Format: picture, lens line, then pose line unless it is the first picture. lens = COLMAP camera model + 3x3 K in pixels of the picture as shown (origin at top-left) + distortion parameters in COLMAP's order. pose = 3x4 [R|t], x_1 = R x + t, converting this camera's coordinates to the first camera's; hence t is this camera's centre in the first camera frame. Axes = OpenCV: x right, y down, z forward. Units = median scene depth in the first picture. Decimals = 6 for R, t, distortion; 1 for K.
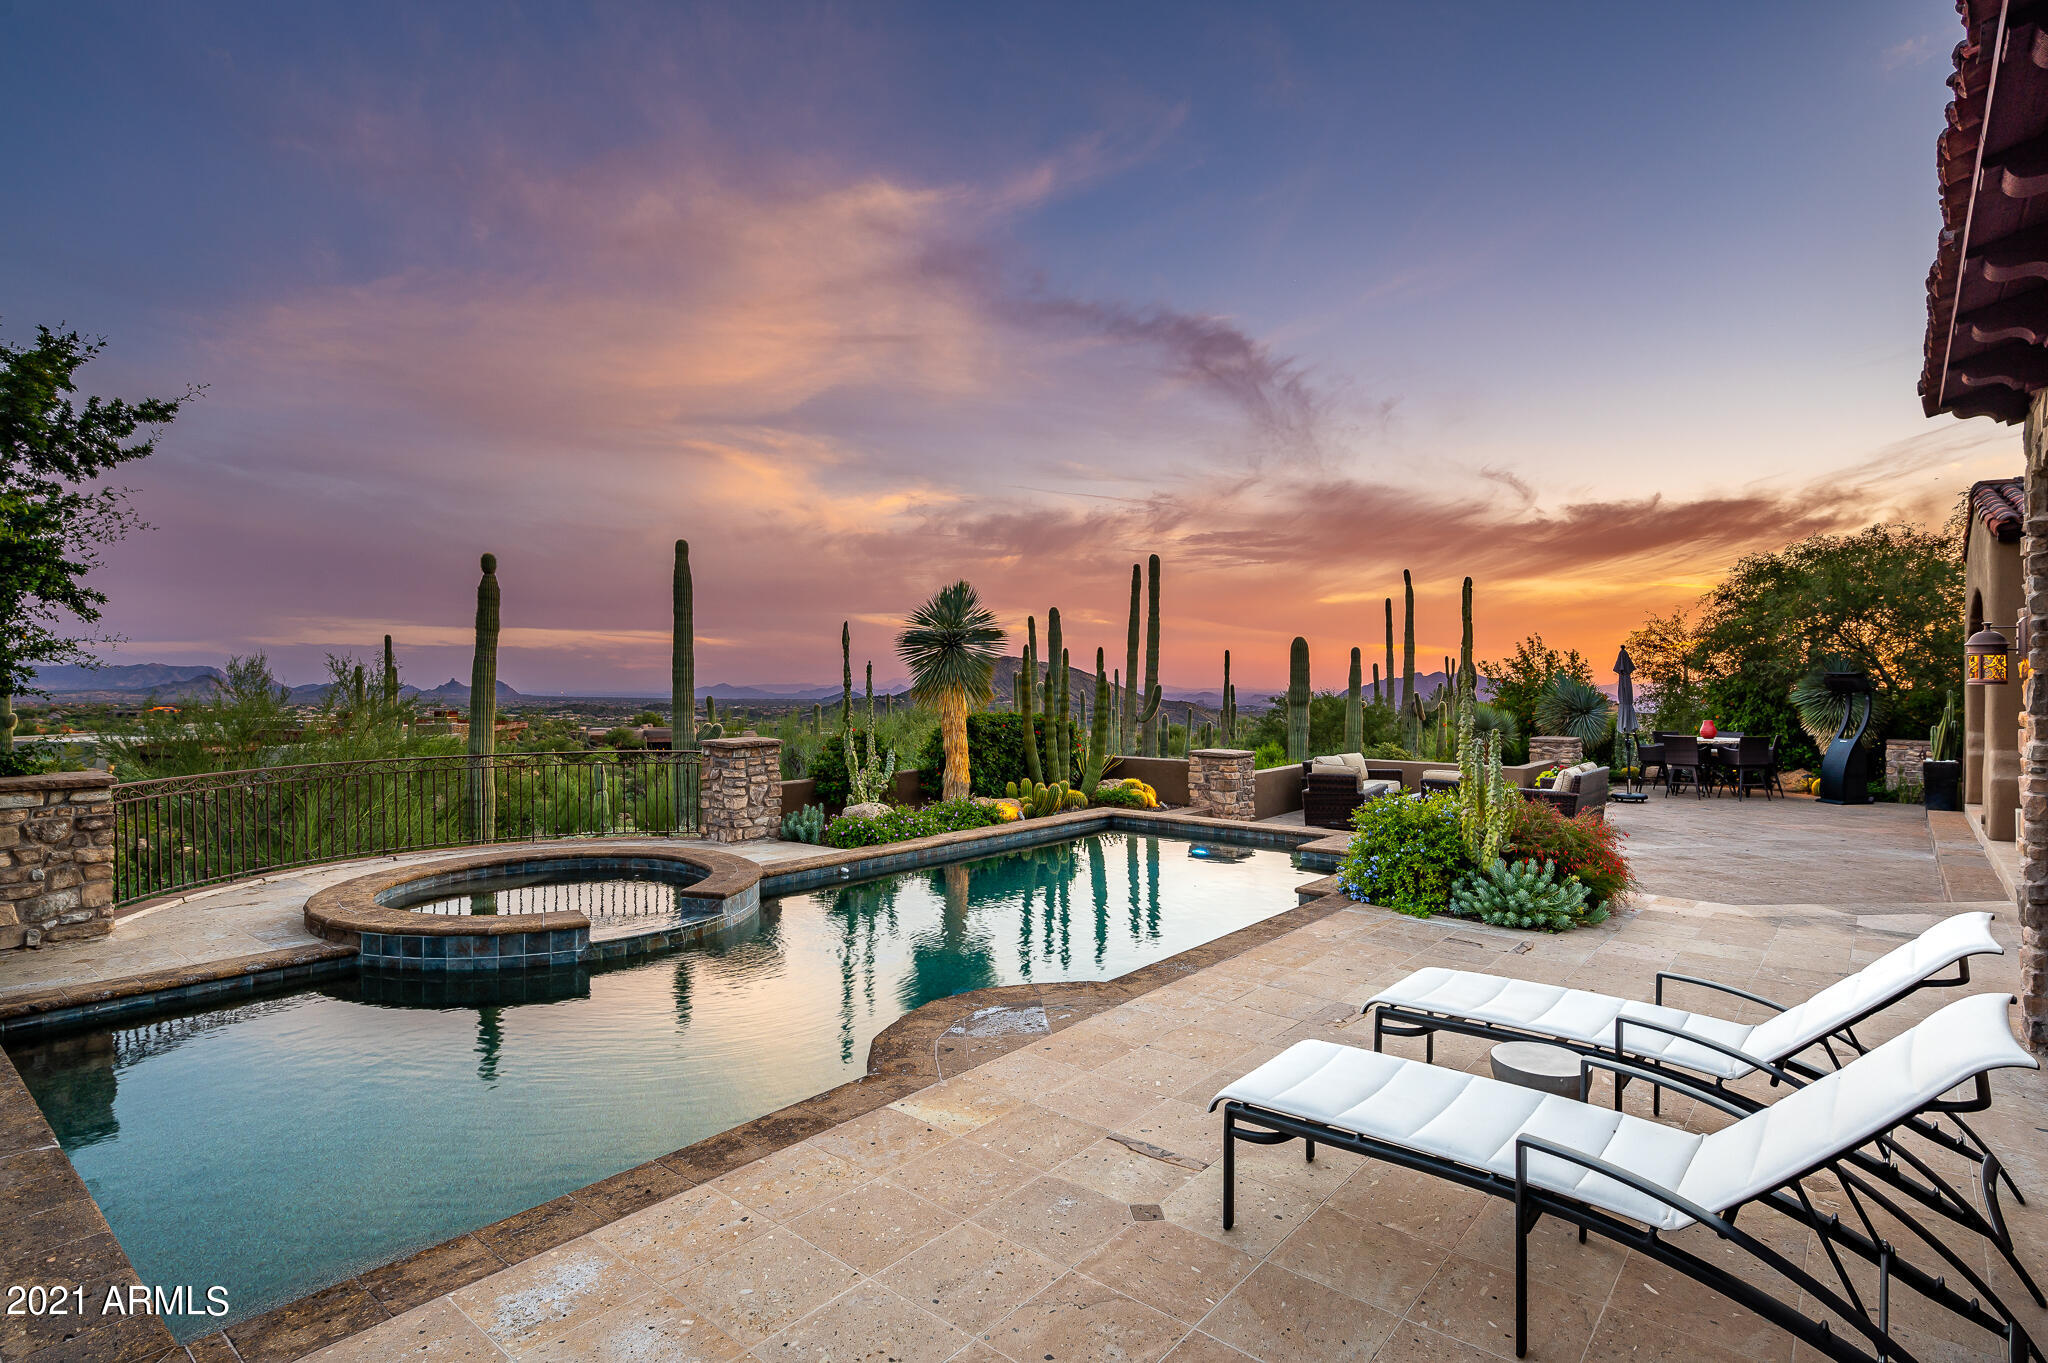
lens RADIAL K [[1030.1, 0, 1024.0], [0, 1030.1, 681.5], [0, 0, 1]] dist [-0.000142, 0.000930]
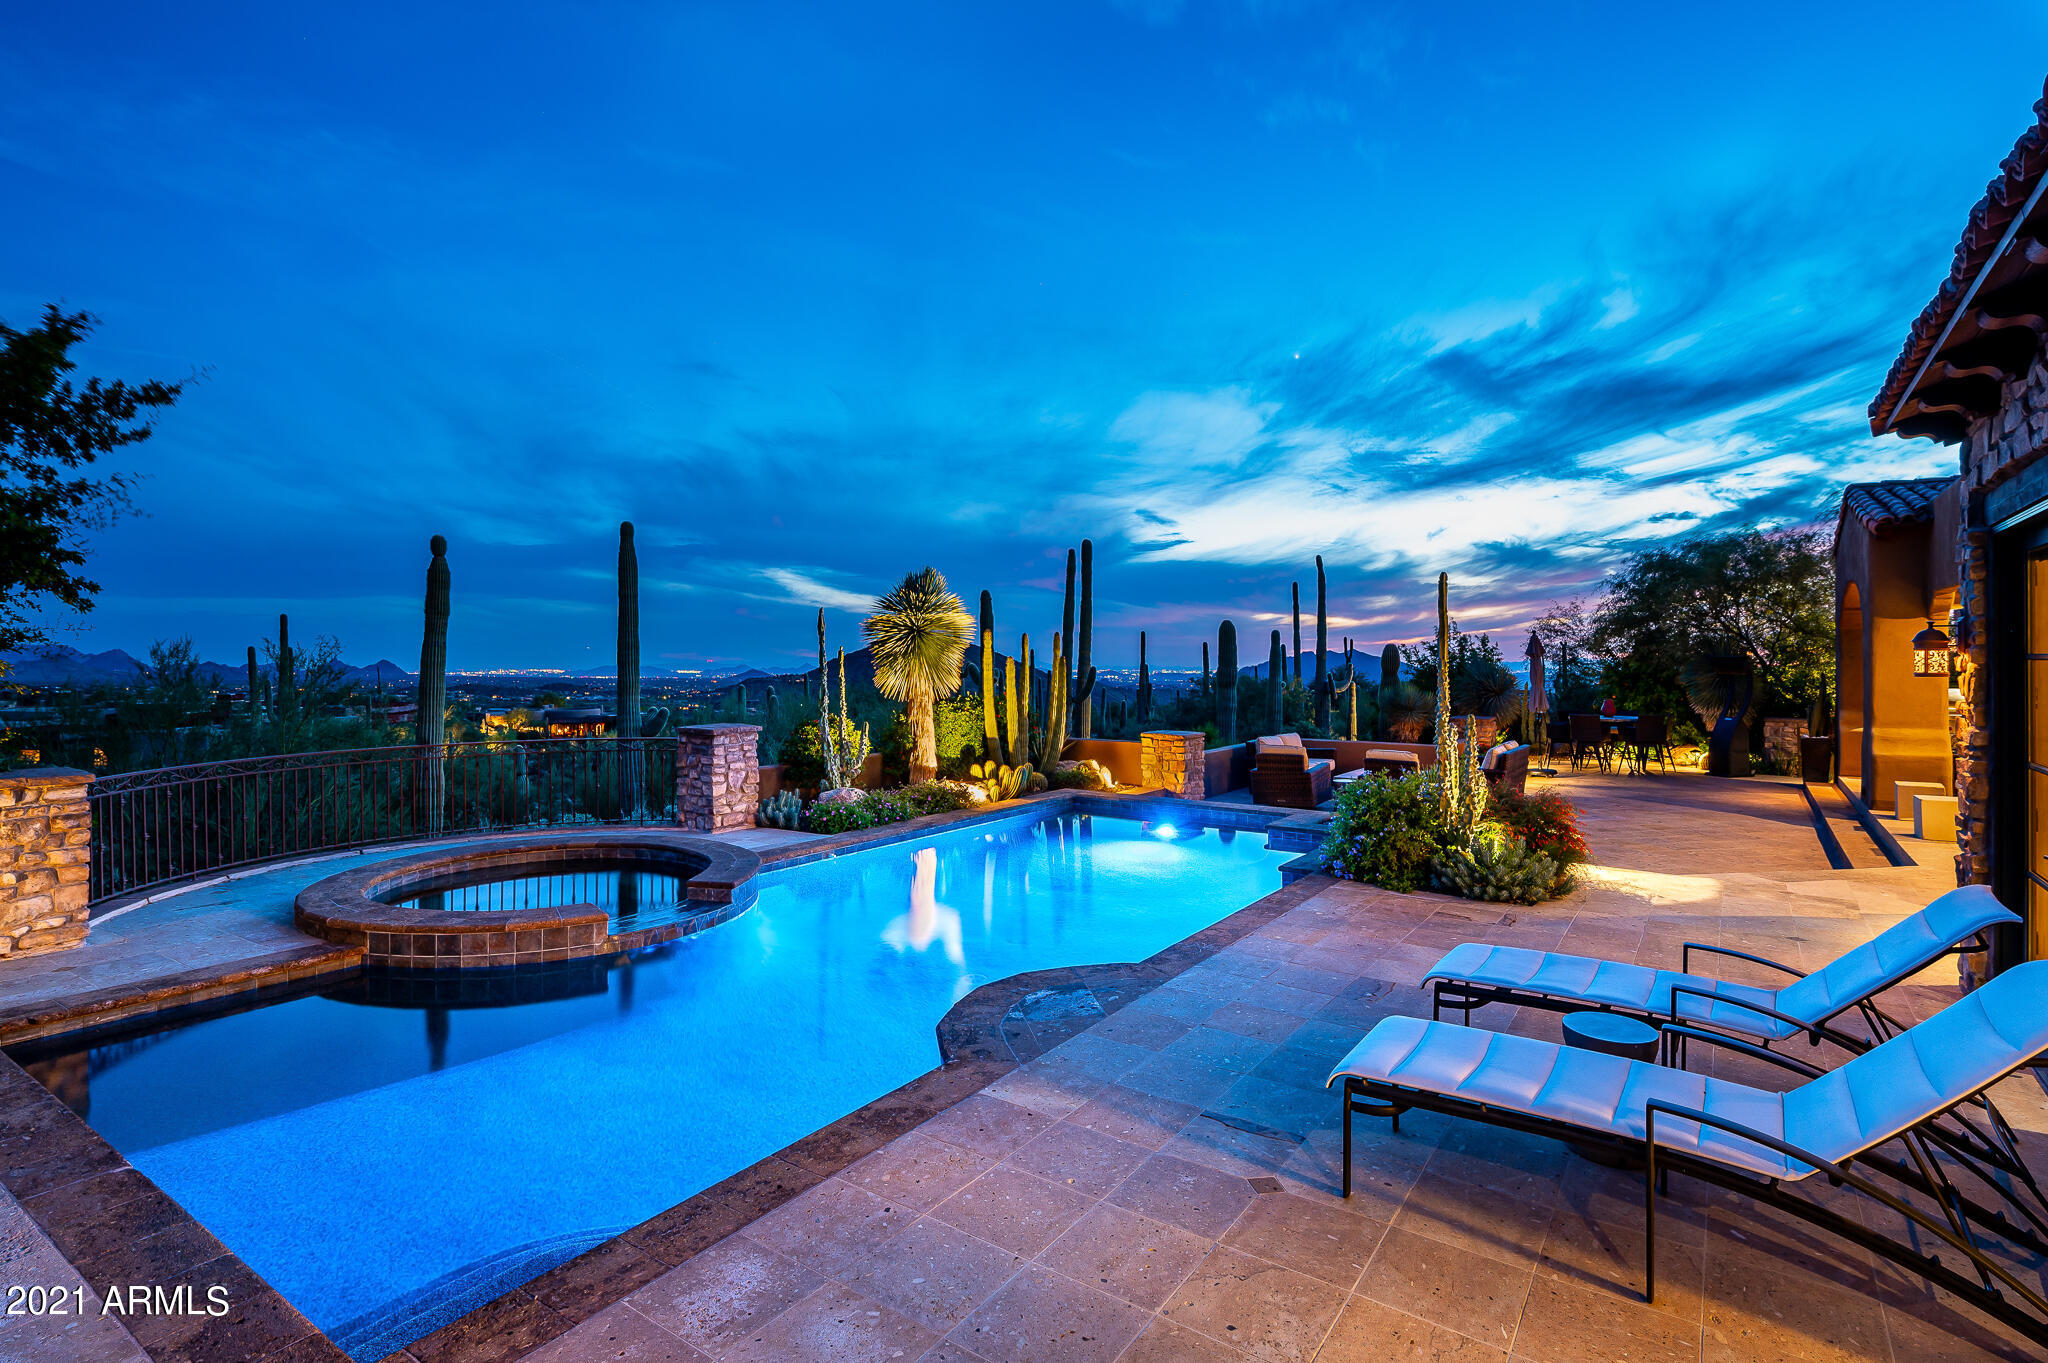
lens RADIAL K [[1016.1, 0, 1019.6], [0, 1016.1, 650.5], [0, 0, 1]] dist [0.000736, 0.000007]
pose [[0.996238, 0.000228, 0.086664, -0.118960], [0.000624, 0.999952, -0.009805, -0.012220], [-0.086662, 0.009823, 0.996189, -0.011499]]
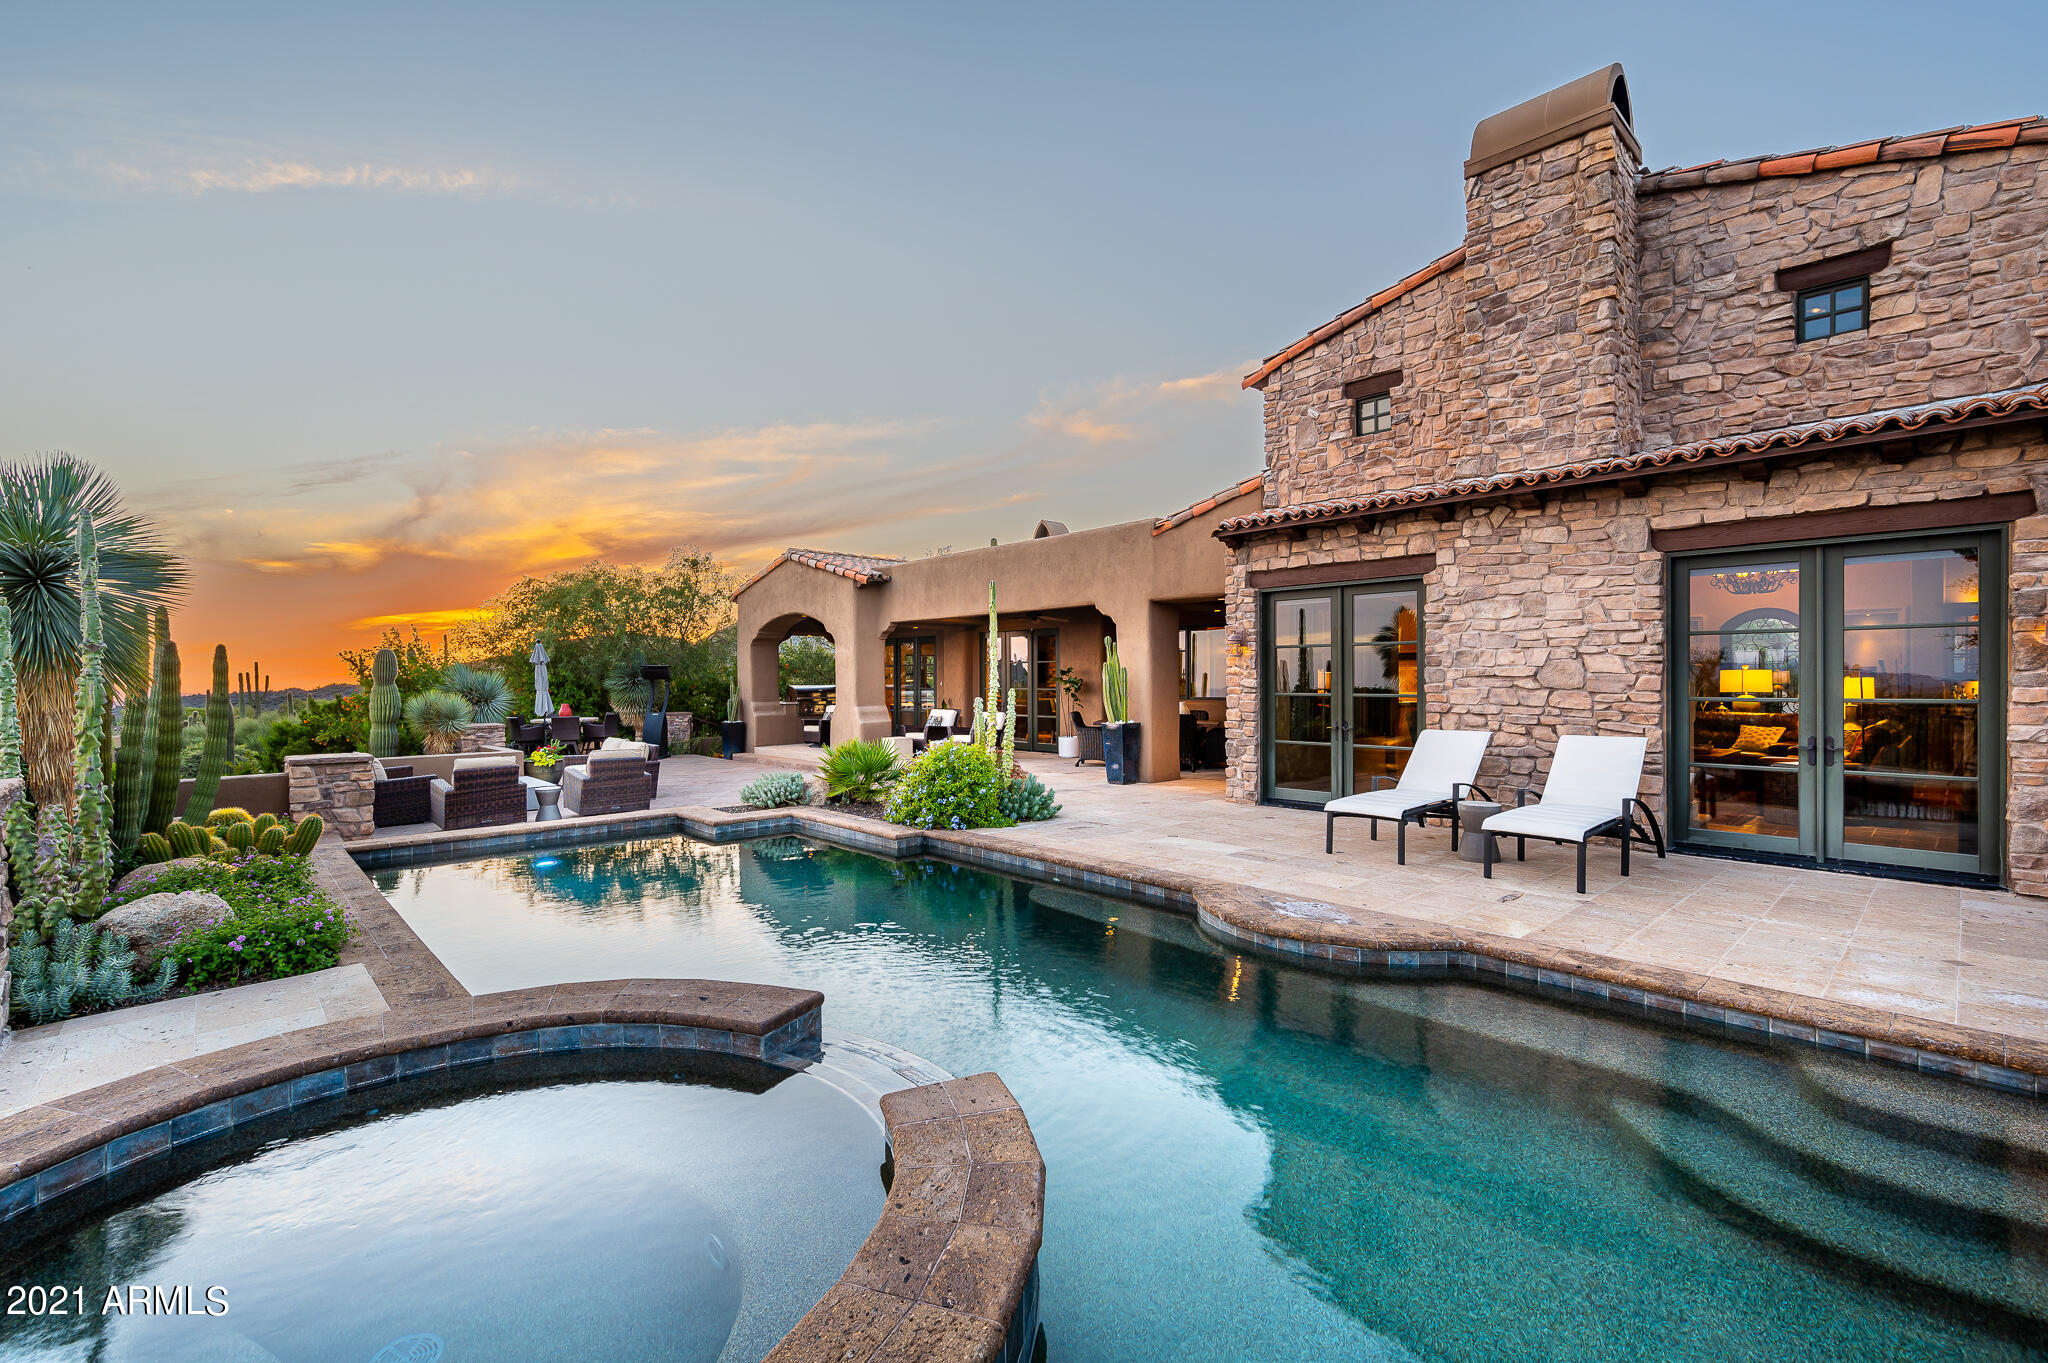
lens RADIAL K [[884.7, 0, 1024.0], [0, 884.7, 681.5], [0, 0, 1]] dist [0.001064, 0.000271]
pose [[0.128581, -0.005298, 0.991685, -0.909145], [0.010667, 0.999935, 0.003959, 0.039023], [-0.991642, 0.010069, 0.128629, 0.984145]]
